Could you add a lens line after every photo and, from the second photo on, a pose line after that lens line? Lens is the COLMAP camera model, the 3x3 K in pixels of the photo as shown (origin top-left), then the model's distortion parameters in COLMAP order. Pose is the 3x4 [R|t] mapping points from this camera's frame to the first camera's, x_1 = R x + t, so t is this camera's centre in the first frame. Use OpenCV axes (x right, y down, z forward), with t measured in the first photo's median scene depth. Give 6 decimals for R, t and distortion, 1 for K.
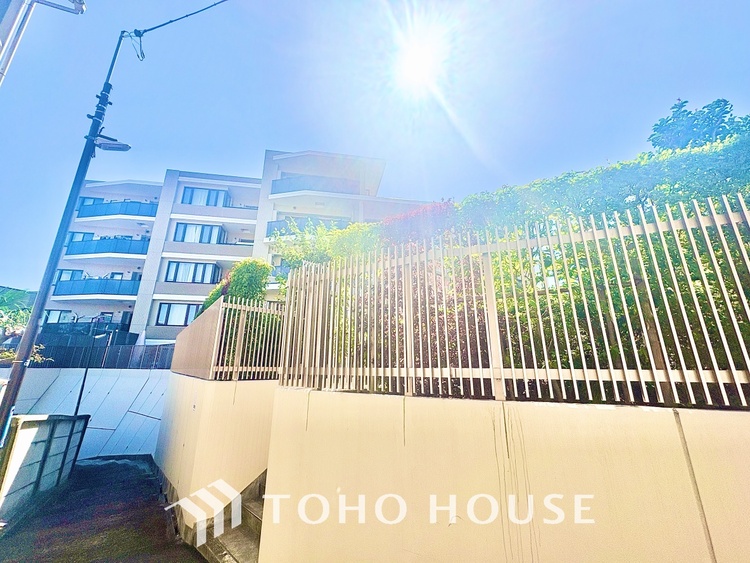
lens RADIAL K [[298.5, 0, 374.8], [0, 298.5, 284.8], [0, 0, 1]] dist [0.001223, 0.000310]
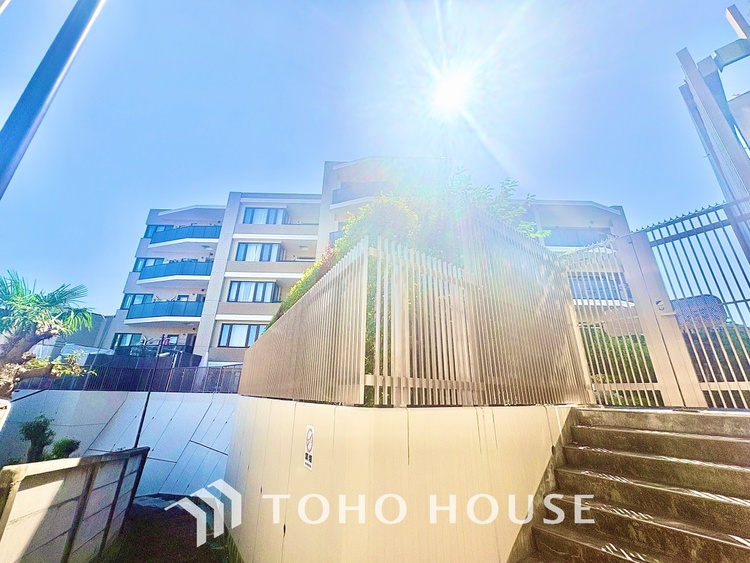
lens RADIAL K [[298.5, 0, 374.8], [0, 298.5, 284.8], [0, 0, 1]] dist [0.001223, 0.000310]
pose [[0.989262, -0.042836, -0.139732, -0.086788], [0.030773, 0.995700, -0.087378, 0.033758], [0.142874, 0.082140, 0.986327, 0.103014]]
